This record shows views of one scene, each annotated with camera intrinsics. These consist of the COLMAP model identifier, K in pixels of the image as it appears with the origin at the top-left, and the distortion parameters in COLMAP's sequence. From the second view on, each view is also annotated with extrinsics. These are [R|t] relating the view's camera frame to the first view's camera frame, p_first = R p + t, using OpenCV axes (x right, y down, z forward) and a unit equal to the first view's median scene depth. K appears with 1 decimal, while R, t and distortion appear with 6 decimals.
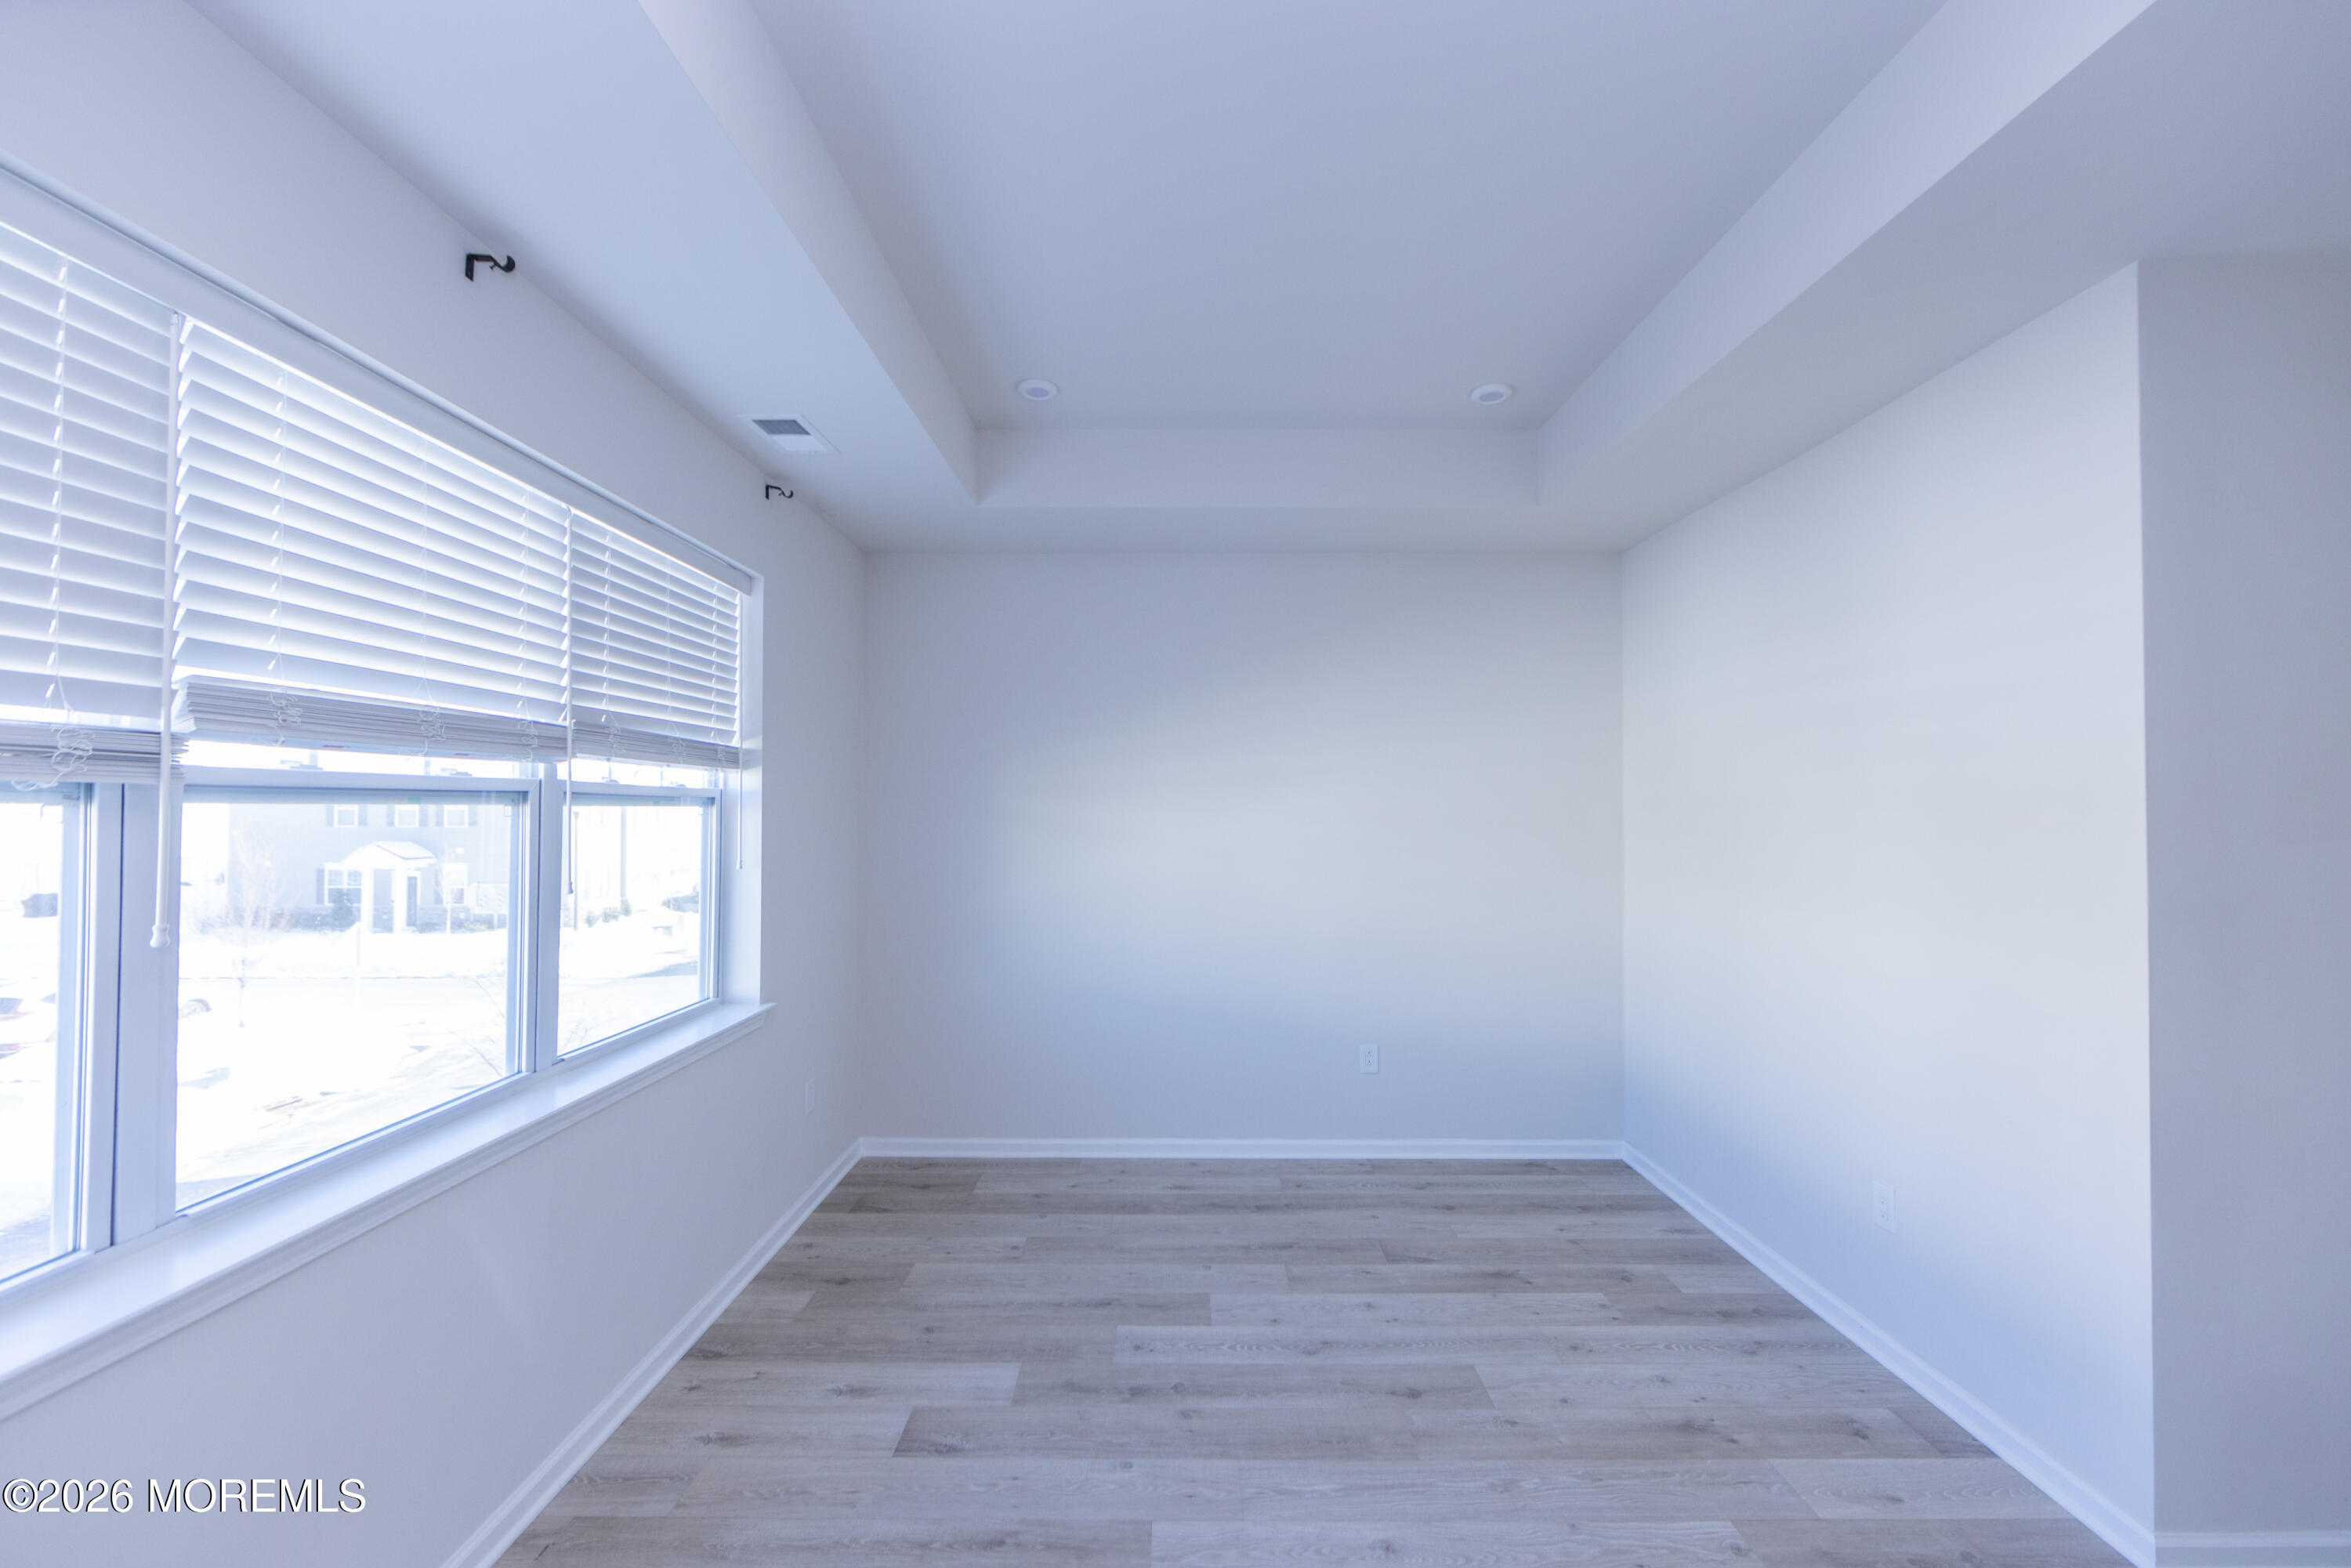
lens RADIAL K [[915.3, 0, 1178.4], [0, 915.3, 791.2], [0, 0, 1]] dist [-0.001978, -0.000758]
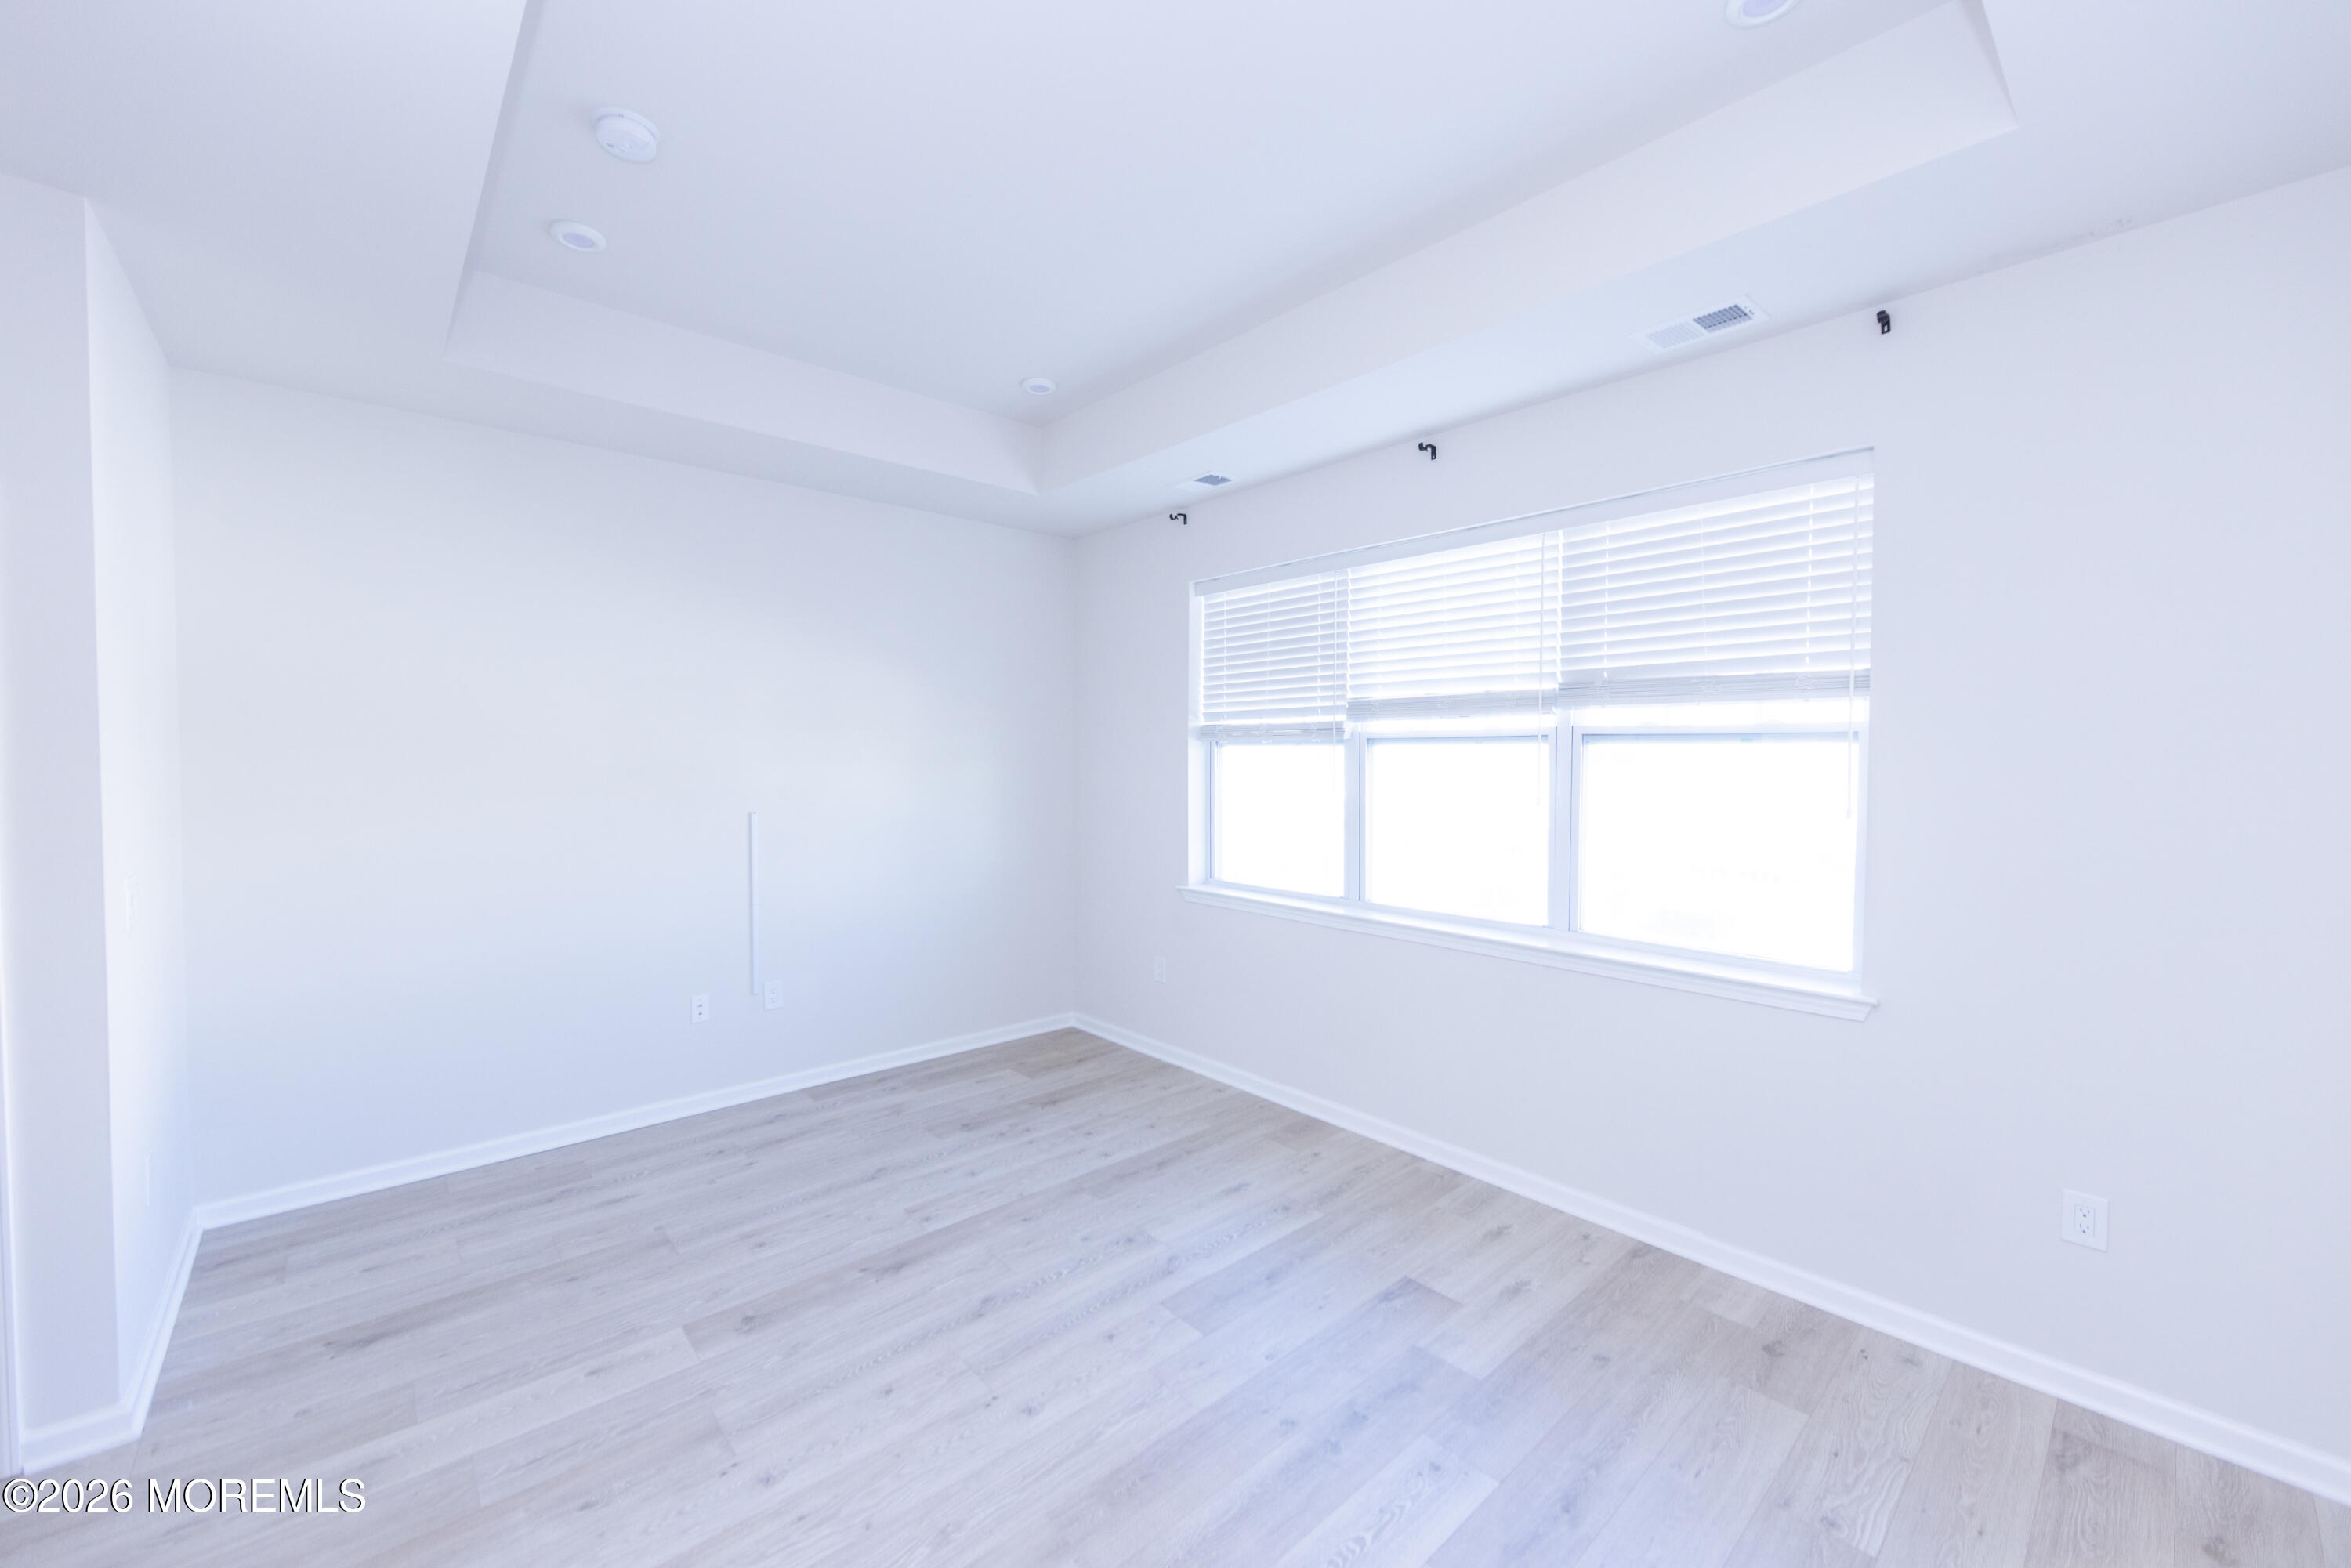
lens RADIAL K [[915.3, 0, 1165.2], [0, 915.3, 781.3], [0, 0, 1]] dist [-0.001978, -0.000758]
pose [[-0.747066, 0.018273, -0.664498, 0.587373], [0.010999, 0.999825, 0.015129, 0.036418], [0.664658, 0.003994, -0.747137, 1.371299]]
